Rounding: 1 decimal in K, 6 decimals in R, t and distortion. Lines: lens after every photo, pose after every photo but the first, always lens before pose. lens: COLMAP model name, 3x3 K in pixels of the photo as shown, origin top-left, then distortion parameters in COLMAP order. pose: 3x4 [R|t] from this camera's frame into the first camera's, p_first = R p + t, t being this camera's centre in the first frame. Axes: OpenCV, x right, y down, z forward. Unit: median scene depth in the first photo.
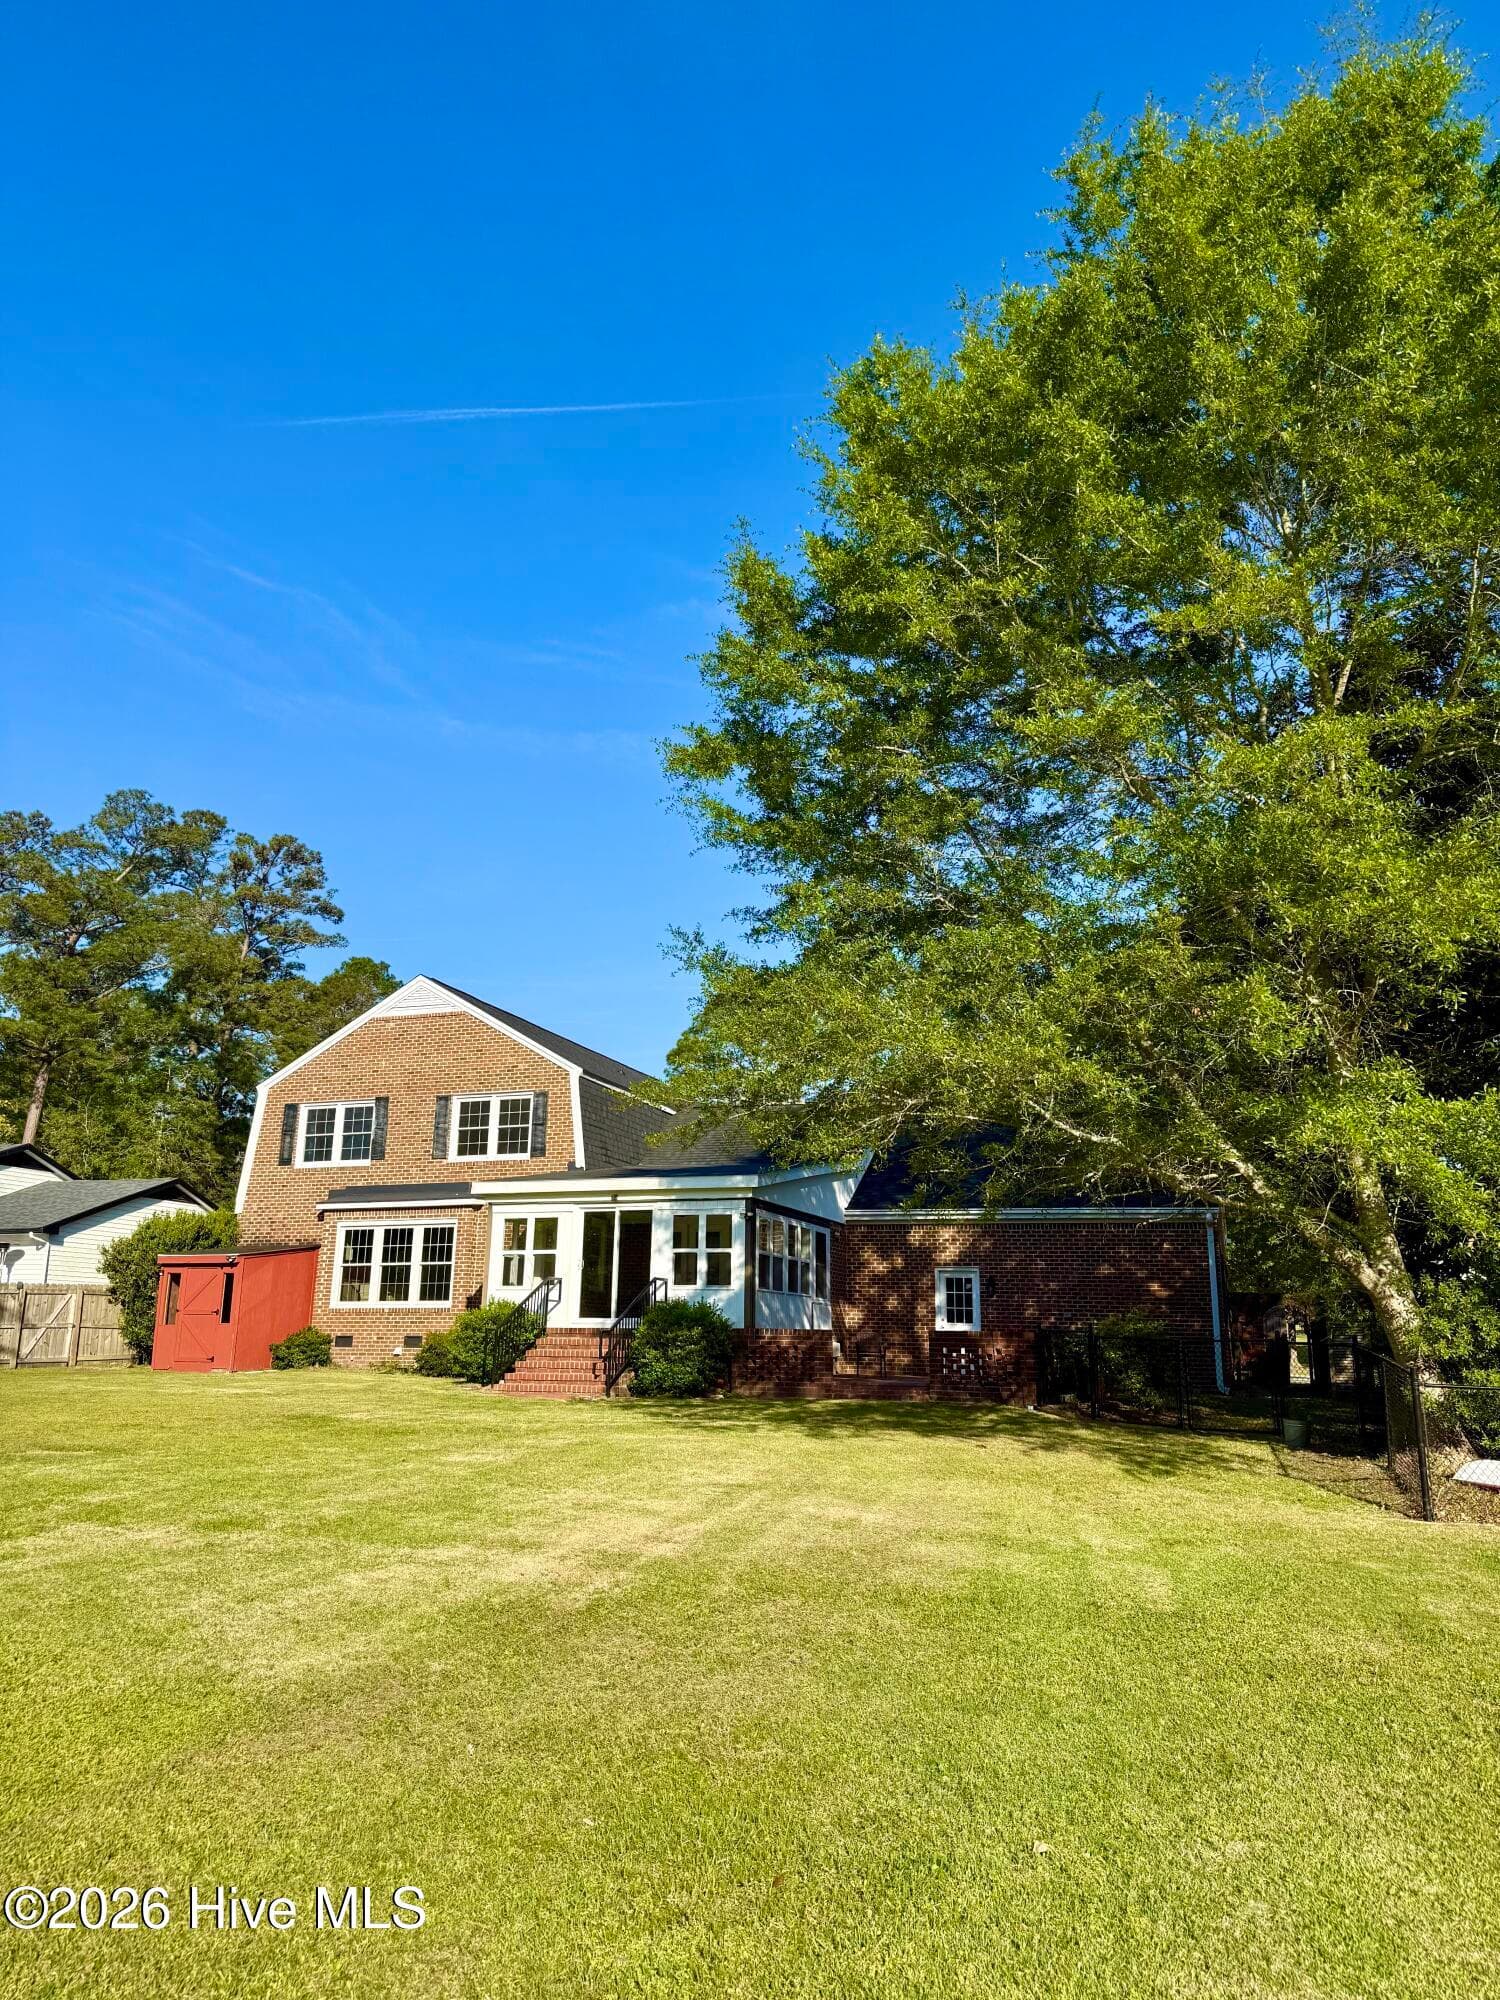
lens RADIAL K [[1391.6, 0, 750.0], [0, 1391.6, 1000.0], [0, 0, 1]] dist [0.170097, -0.405450]
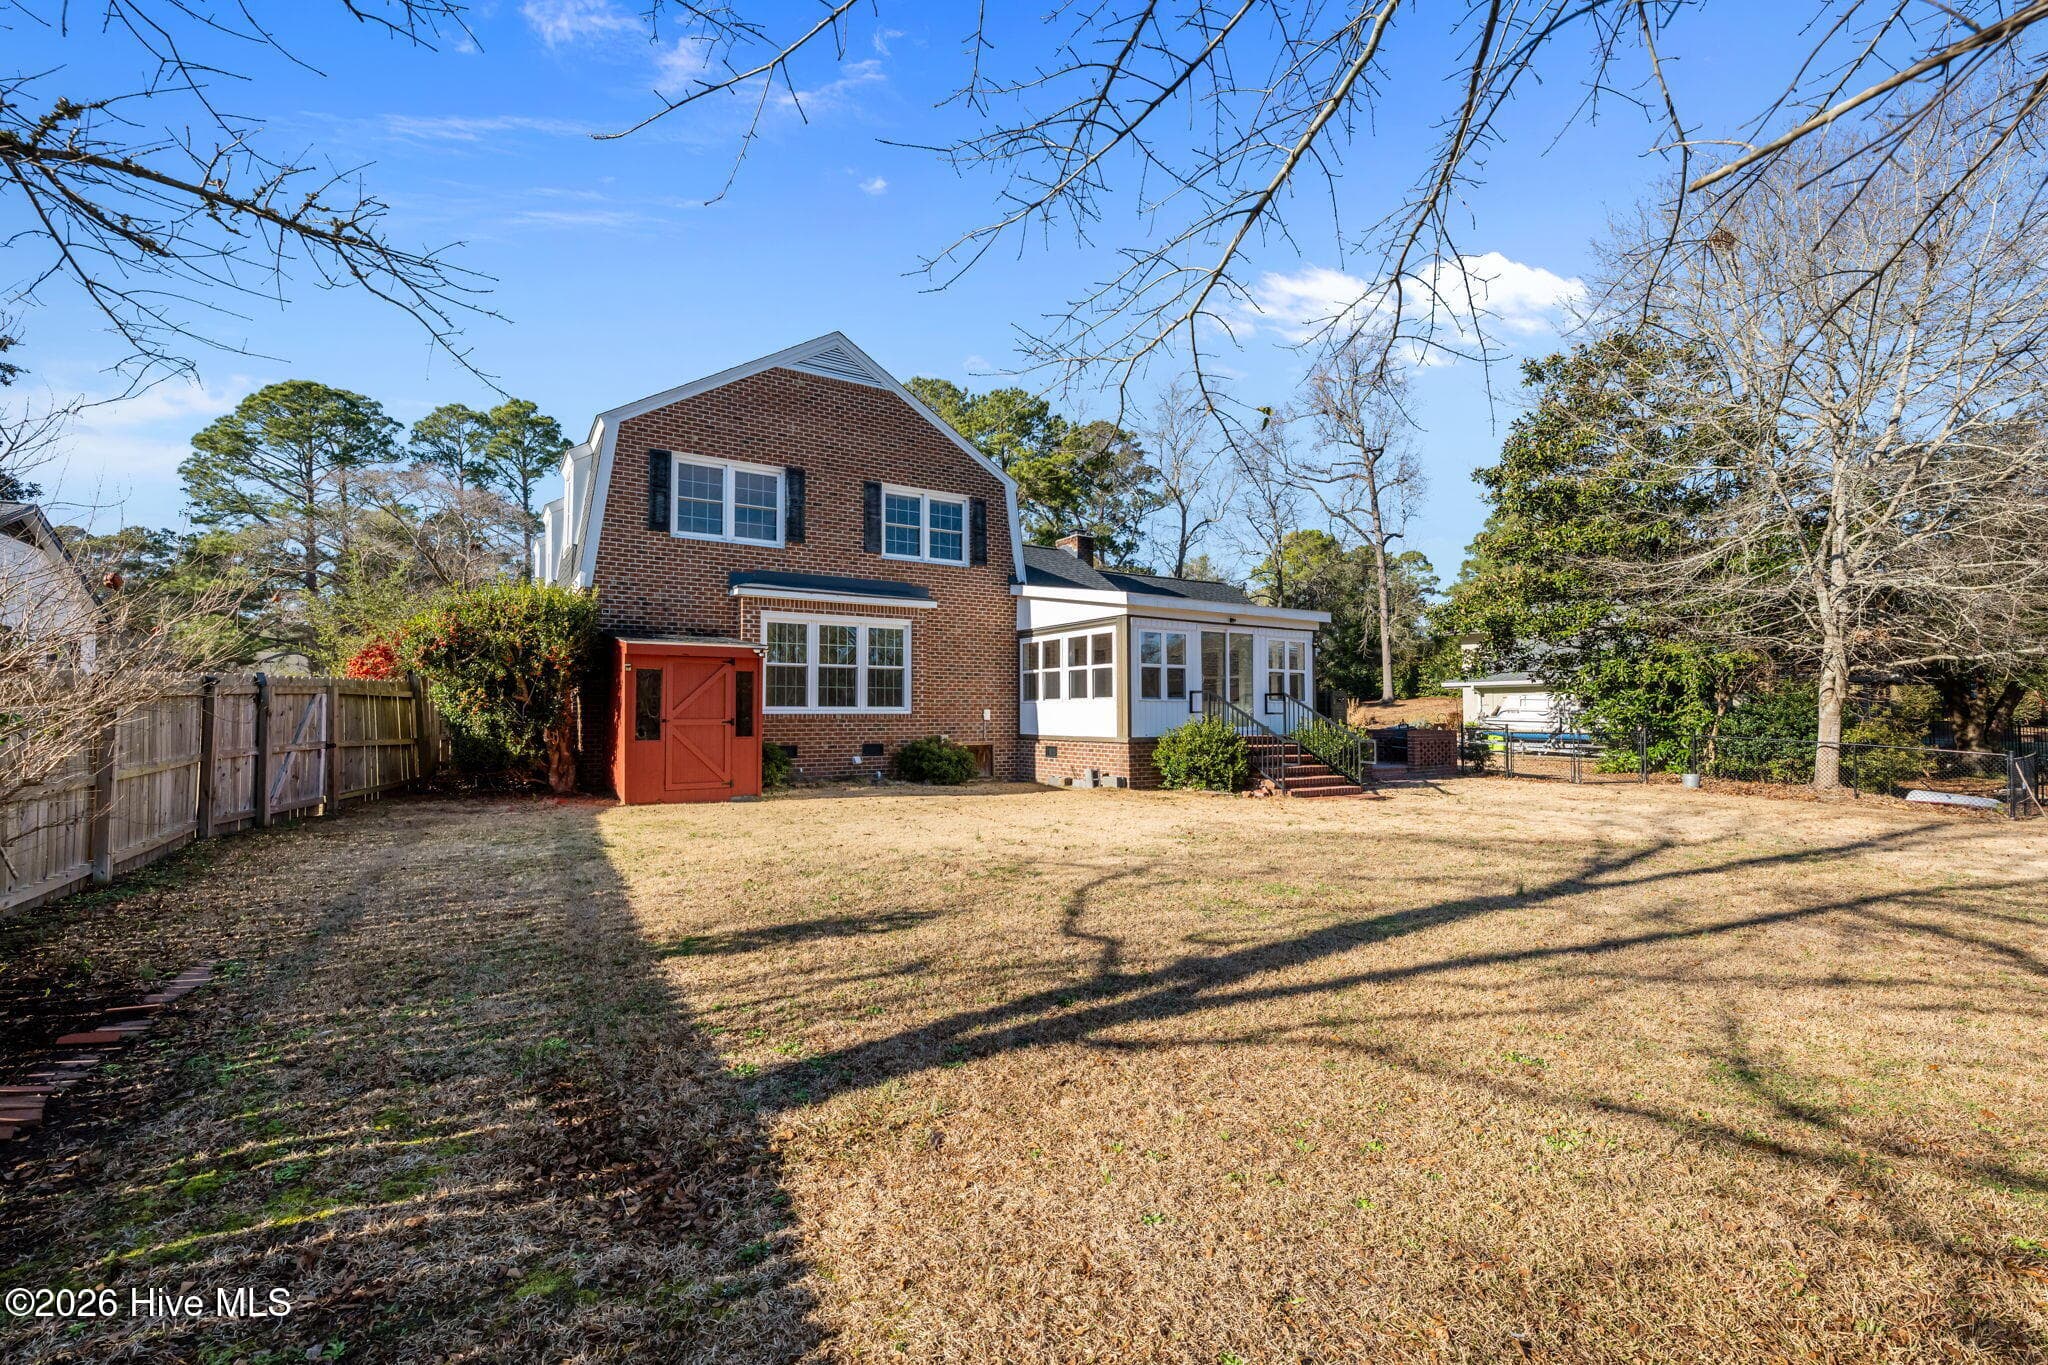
lens RADIAL K [[897.2, 0, 1024.0], [0, 897.2, 682.5], [0, 0, 1]] dist [0.000633, -0.000351]
pose [[0.624028, 0.021199, 0.781115, -0.600280], [-0.174651, 0.978127, 0.112981, 0.110858], [-0.761634, -0.206926, 0.614081, 0.549273]]
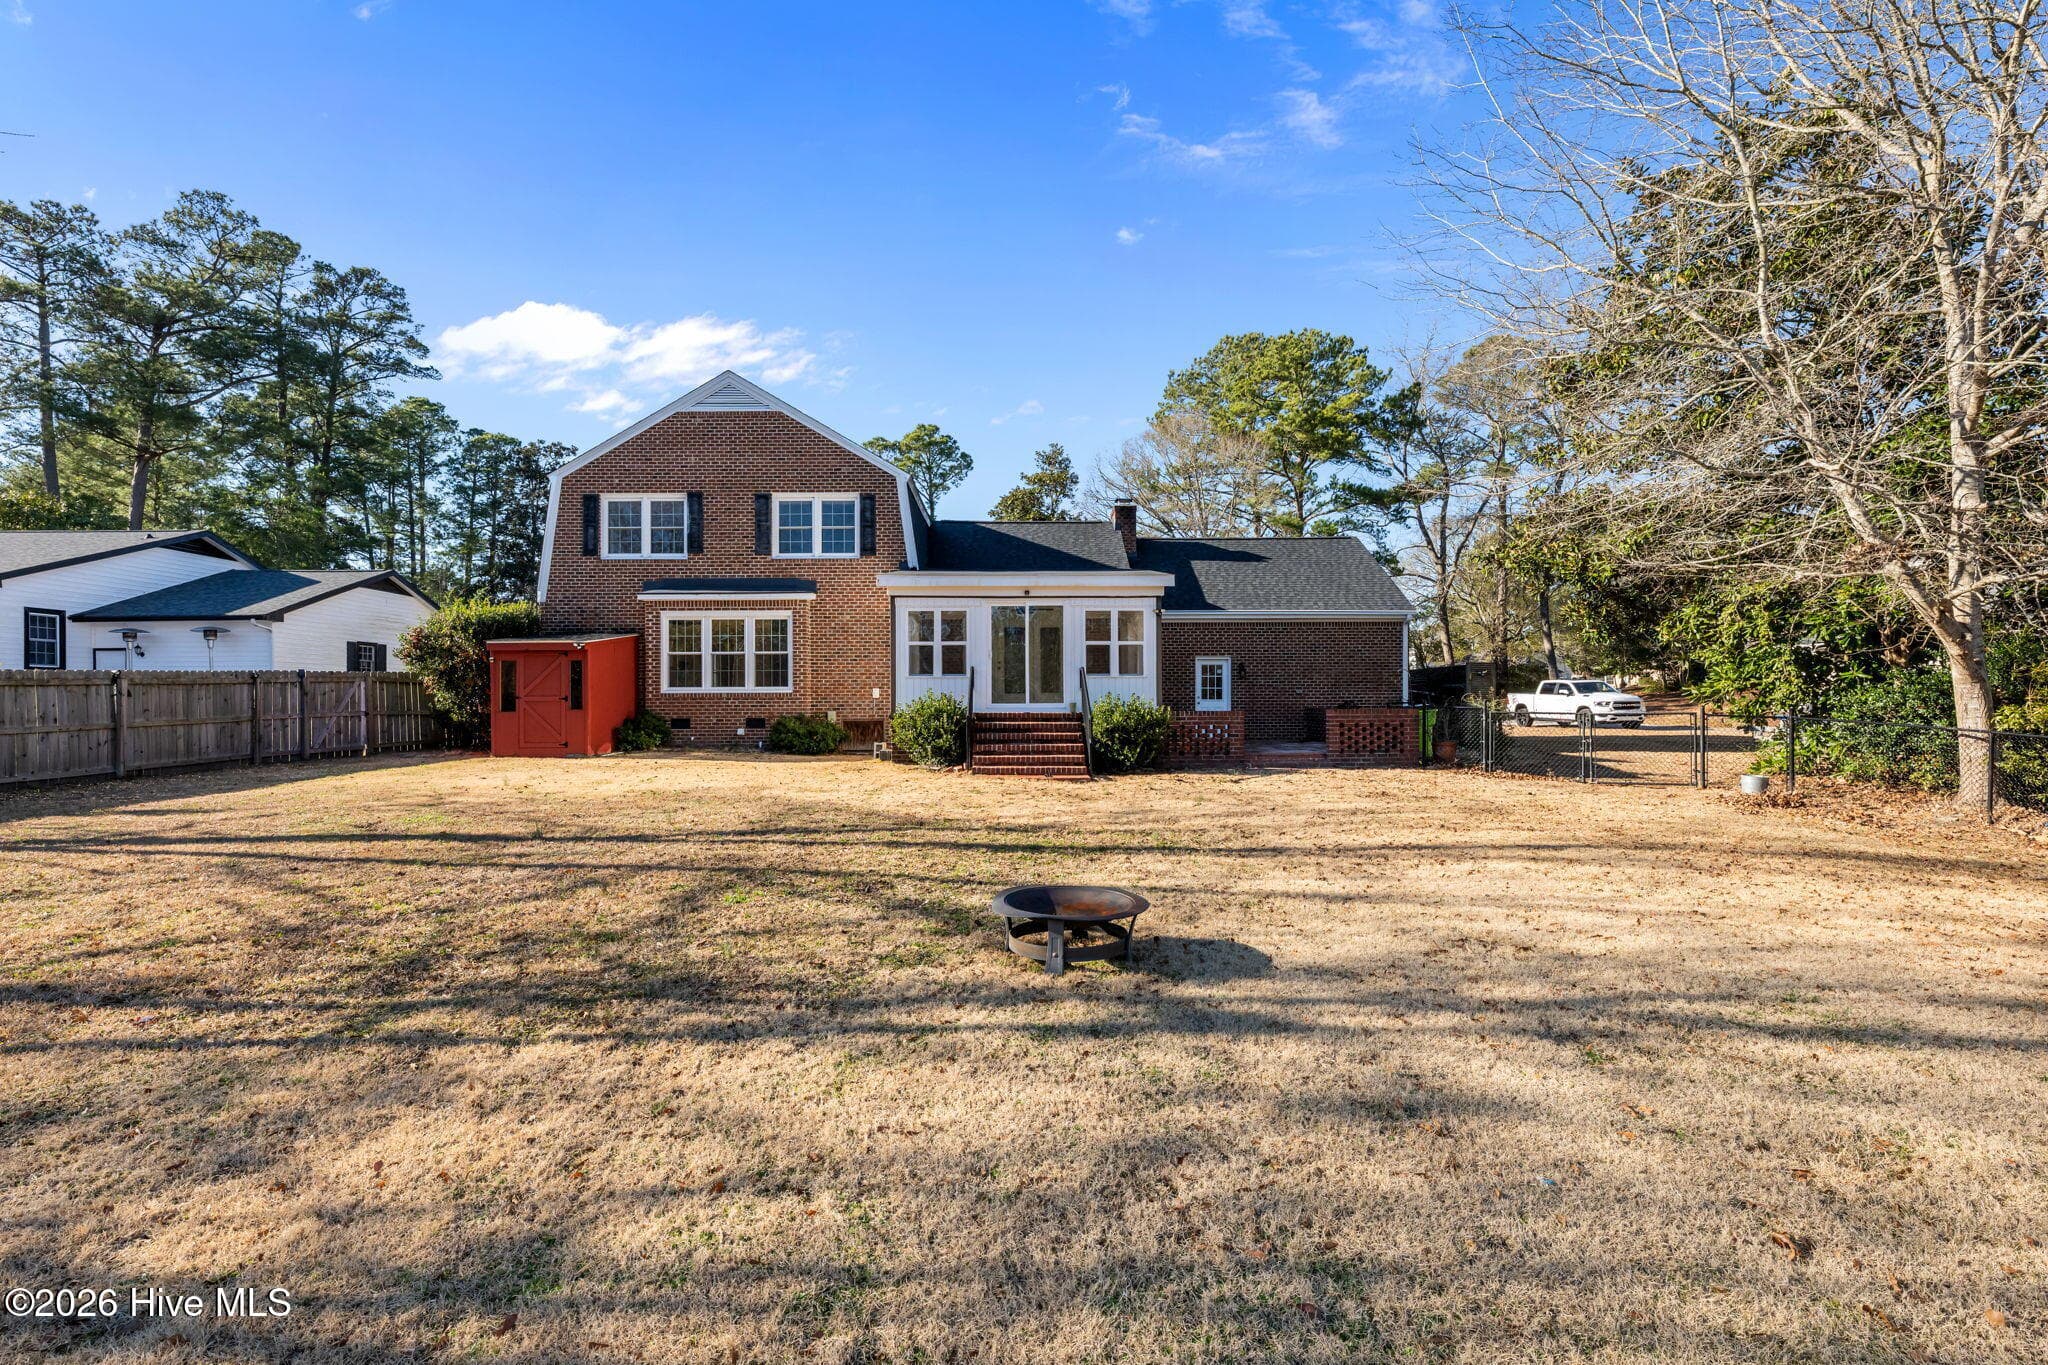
lens RADIAL K [[914.1, 0, 1013.8], [0, 914.1, 698.7], [0, 0, 1]] dist [-0.000699, -0.000370]
pose [[0.940970, -0.015734, 0.338123, -0.274565], [-0.063788, 0.972779, 0.222782, 0.052723], [-0.332424, -0.231199, 0.914353, 0.284812]]
